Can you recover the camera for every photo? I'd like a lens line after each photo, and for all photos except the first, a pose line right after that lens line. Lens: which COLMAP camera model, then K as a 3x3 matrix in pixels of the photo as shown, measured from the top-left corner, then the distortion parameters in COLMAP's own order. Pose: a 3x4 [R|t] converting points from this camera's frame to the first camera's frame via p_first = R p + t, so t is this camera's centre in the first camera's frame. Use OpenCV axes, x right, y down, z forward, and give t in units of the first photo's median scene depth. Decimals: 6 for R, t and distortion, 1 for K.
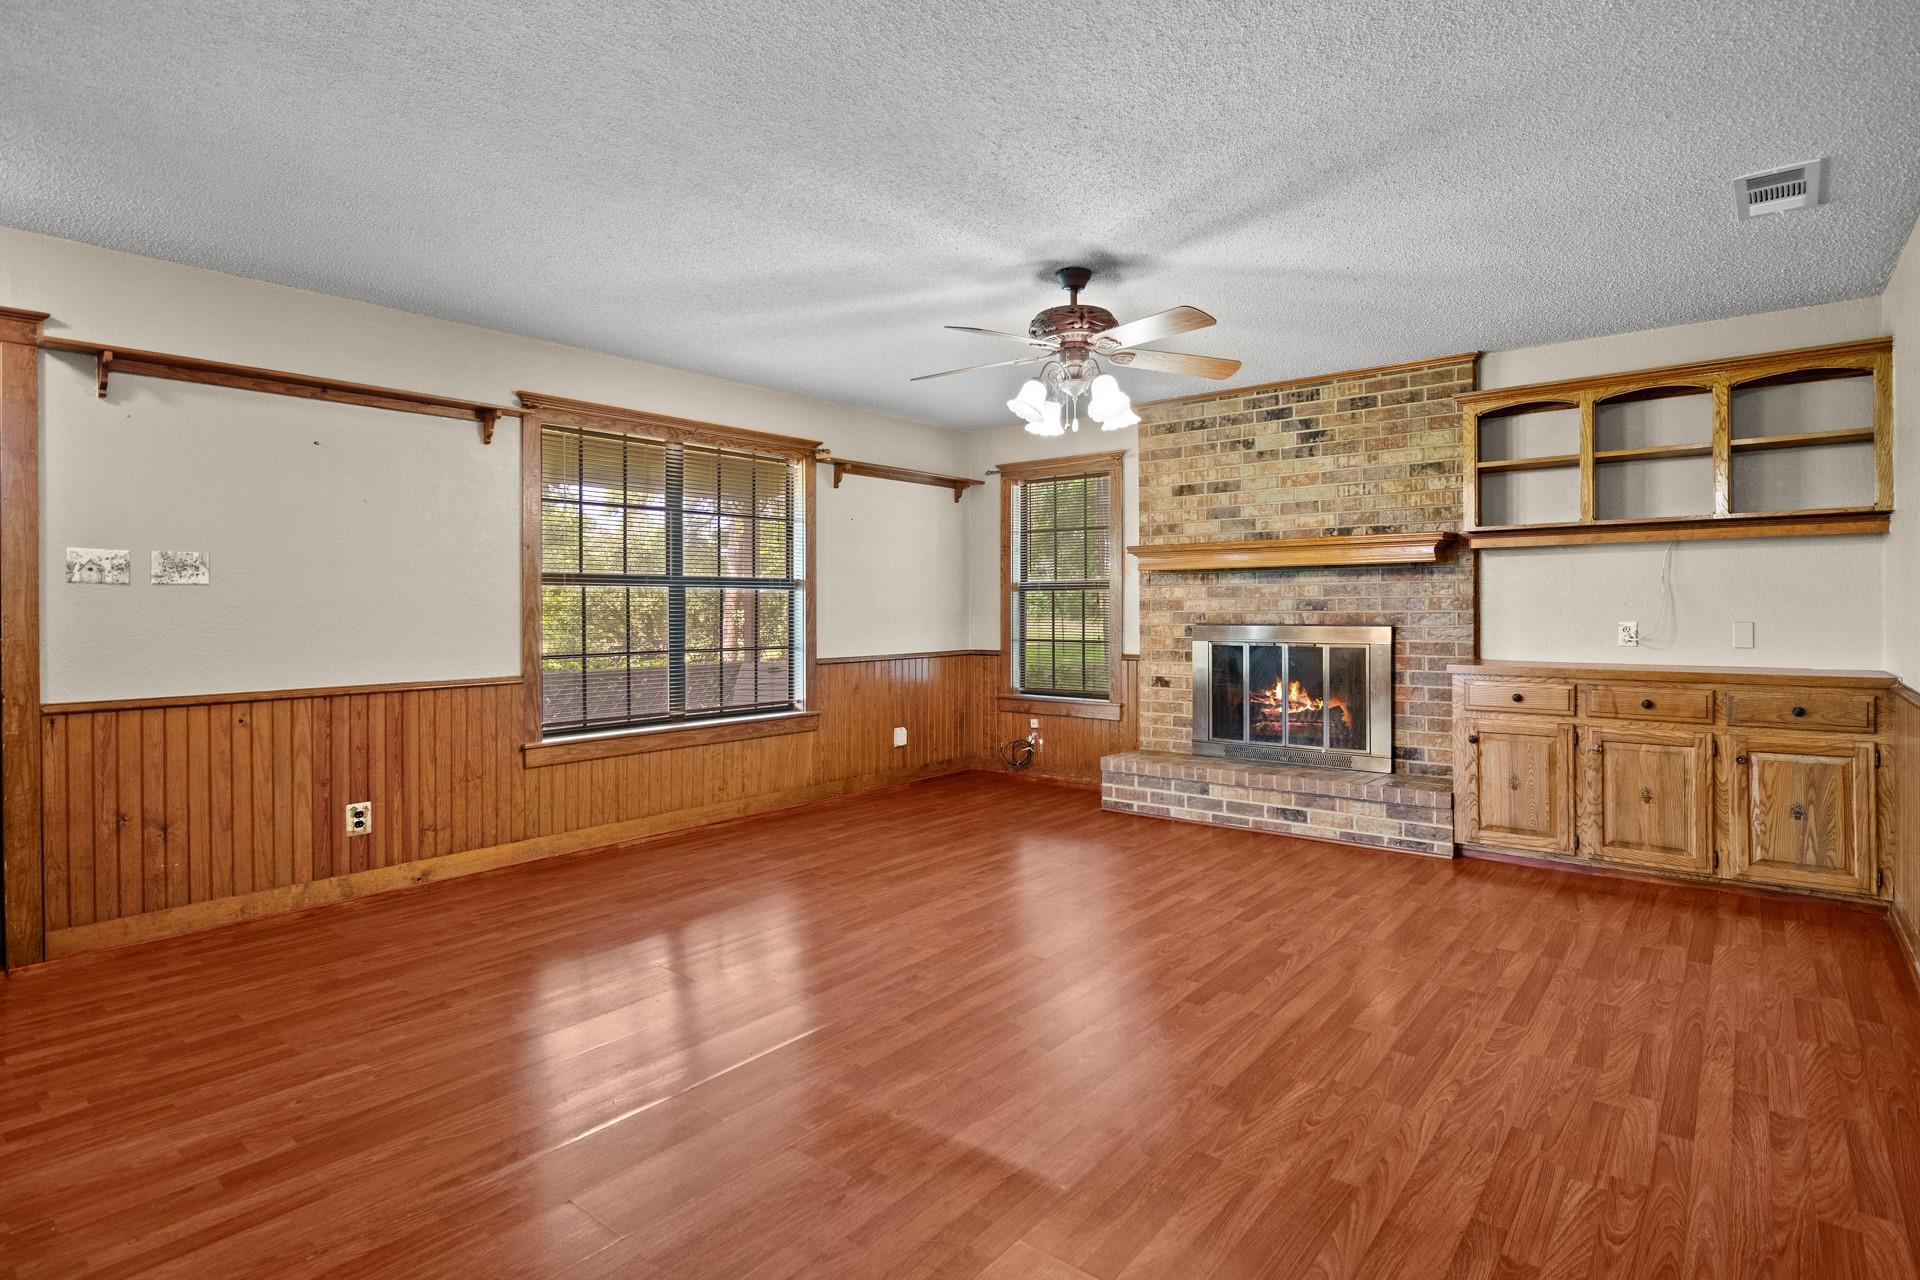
lens RADIAL K [[962.0, 0, 965.6], [0, 962.0, 621.6], [0, 0, 1]] dist [-0.006773, -0.000722]
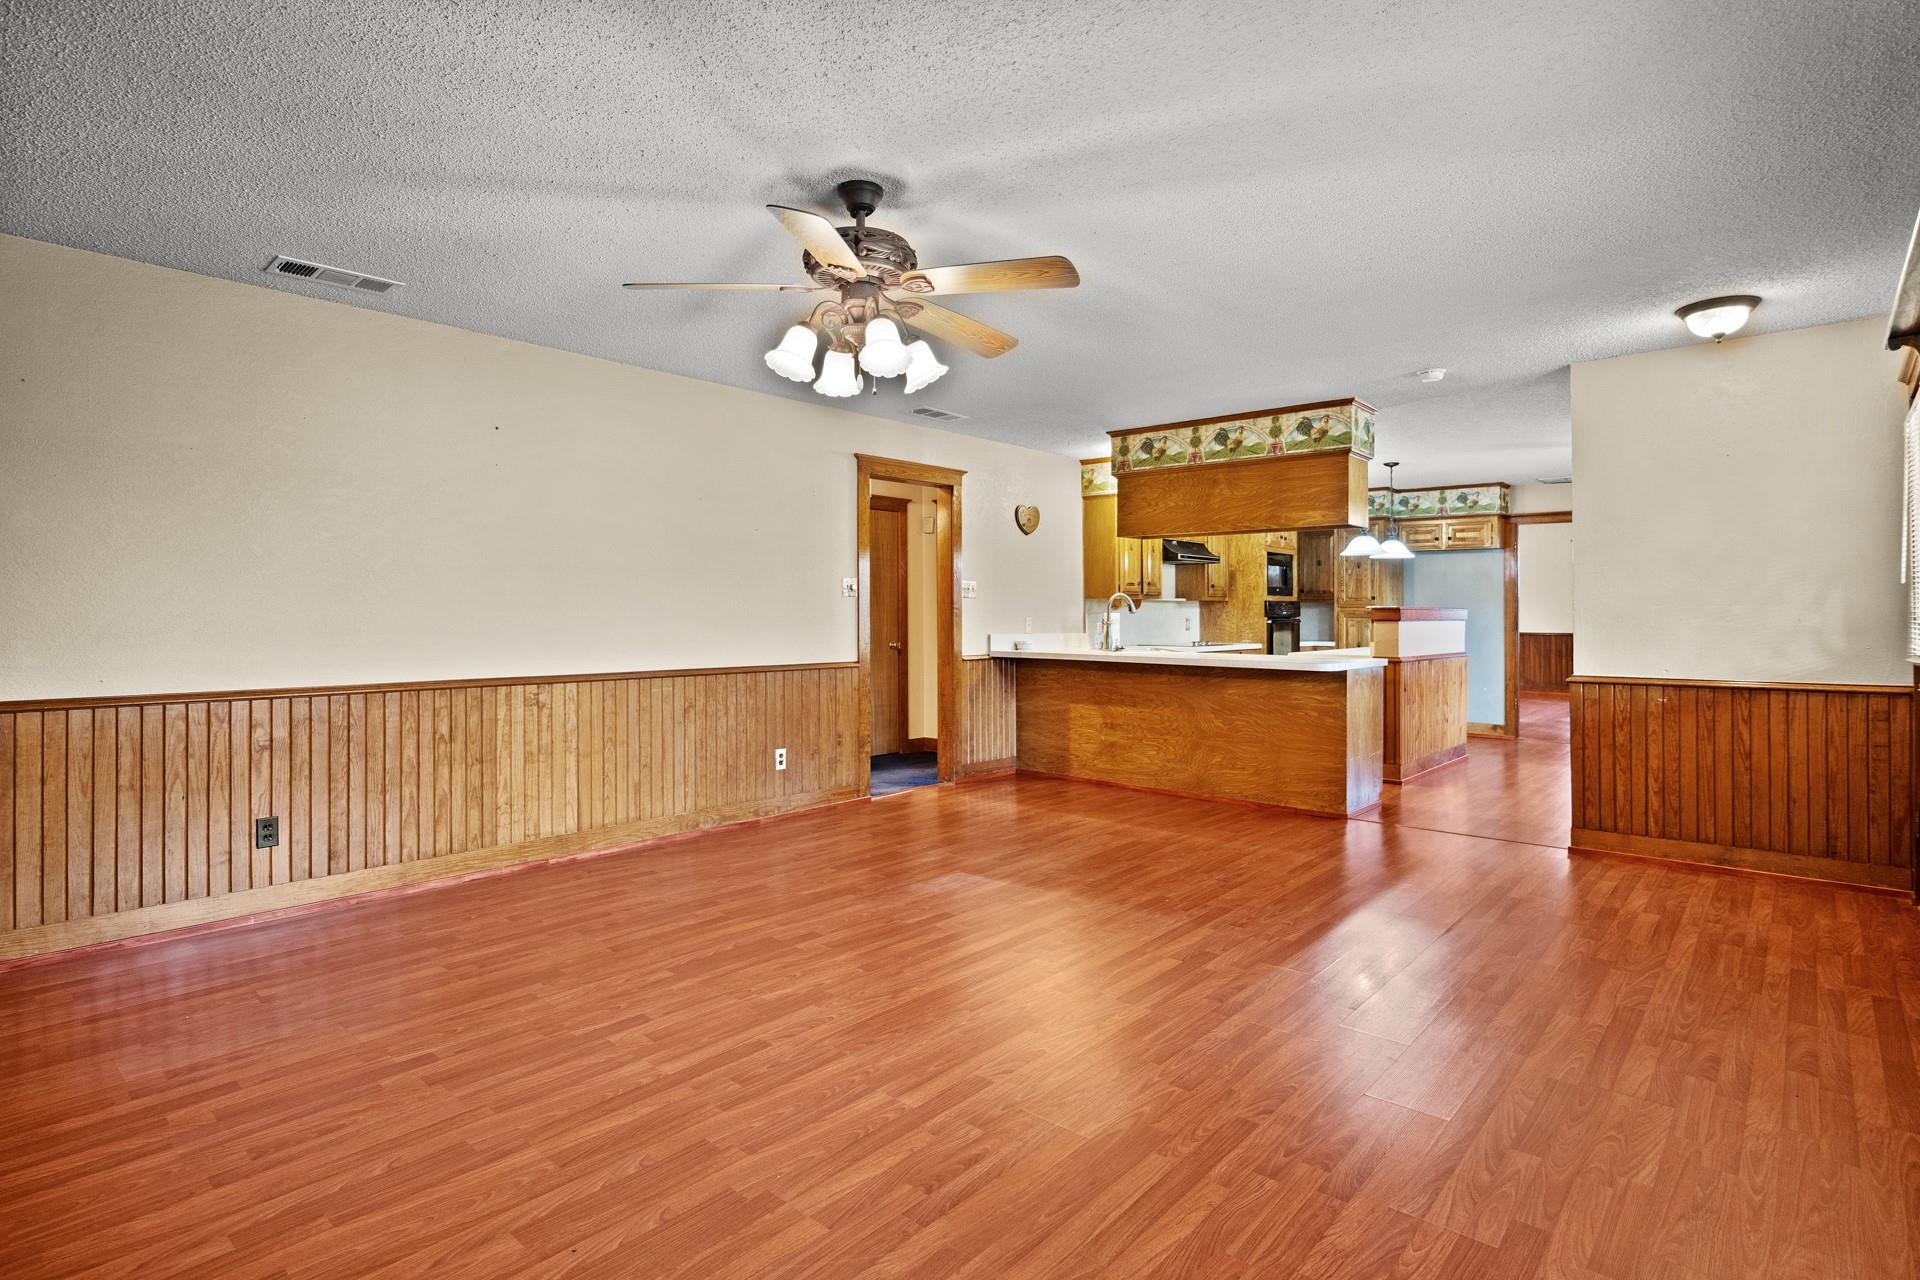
lens RADIAL K [[962.0, 0, 965.6], [0, 962.0, 621.6], [0, 0, 1]] dist [-0.006773, -0.000722]
pose [[-0.999296, 0.006713, 0.036911, -0.000893], [0.007515, 0.999738, 0.021629, -0.024799], [-0.036756, 0.021891, -0.999084, 1.949117]]
